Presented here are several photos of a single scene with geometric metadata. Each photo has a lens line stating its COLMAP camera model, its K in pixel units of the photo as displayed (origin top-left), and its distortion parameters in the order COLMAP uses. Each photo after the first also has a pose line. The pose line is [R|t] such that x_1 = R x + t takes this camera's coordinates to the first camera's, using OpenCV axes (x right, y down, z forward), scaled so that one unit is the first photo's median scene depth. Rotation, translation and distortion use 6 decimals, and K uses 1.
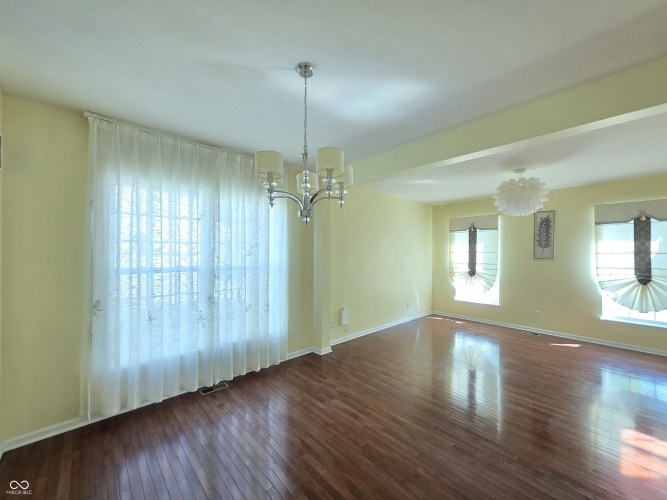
lens RADIAL K [[266.0, 0, 334.3], [0, 266.0, 250.9], [0, 0, 1]] dist [0.000360, -0.000077]
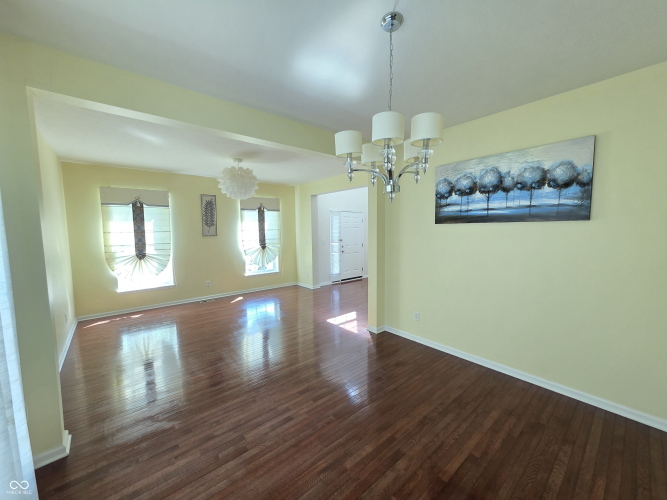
lens RADIAL K [[266.0, 0, 334.3], [0, 266.0, 250.9], [0, 0, 1]] dist [0.000360, -0.000077]
pose [[0.047356, -0.088253, 0.994972, -0.399733], [0.009715, 0.996083, 0.087890, -0.002999], [-0.998831, 0.005504, 0.048028, 0.436030]]
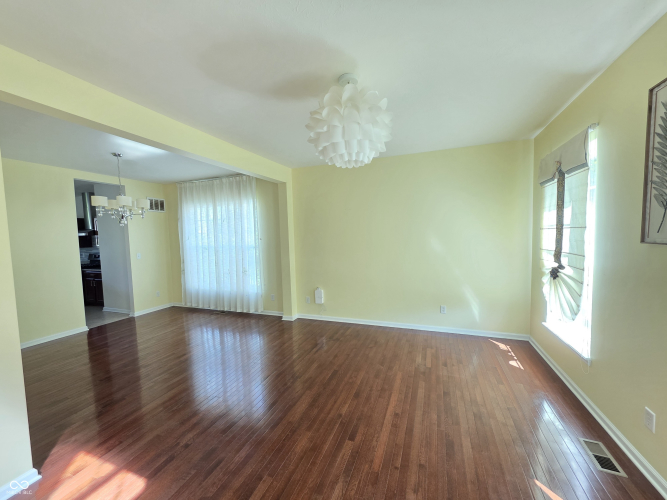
lens RADIAL K [[263.9, 0, 333.2], [0, 263.9, 251.9], [0, 0, 1]] dist [-0.001290, 0.000015]
pose [[0.436758, 0.044636, -0.898471, 0.982206], [0.033700, 0.997255, 0.065926, 0.006513], [0.898947, -0.059072, 0.434055, 0.606163]]
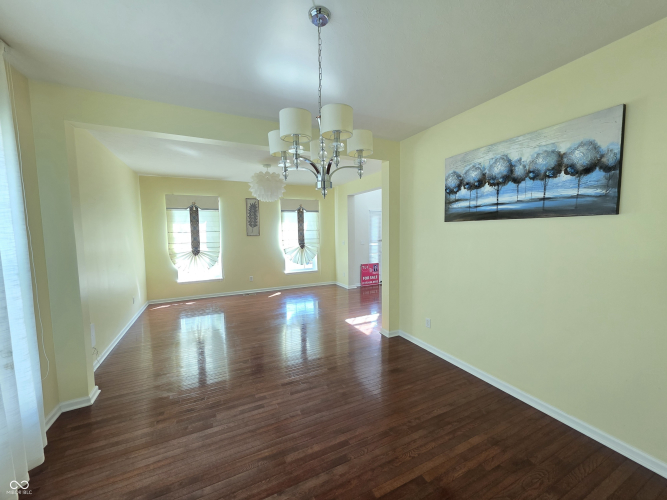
lens RADIAL K [[266.0, 0, 334.3], [0, 266.0, 250.9], [0, 0, 1]] dist [0.000360, -0.000077]
pose [[0.296968, -0.081276, 0.951422, -0.370975], [0.013405, 0.996628, 0.080953, 0.004374], [-0.954793, -0.011286, 0.297056, 0.261110]]
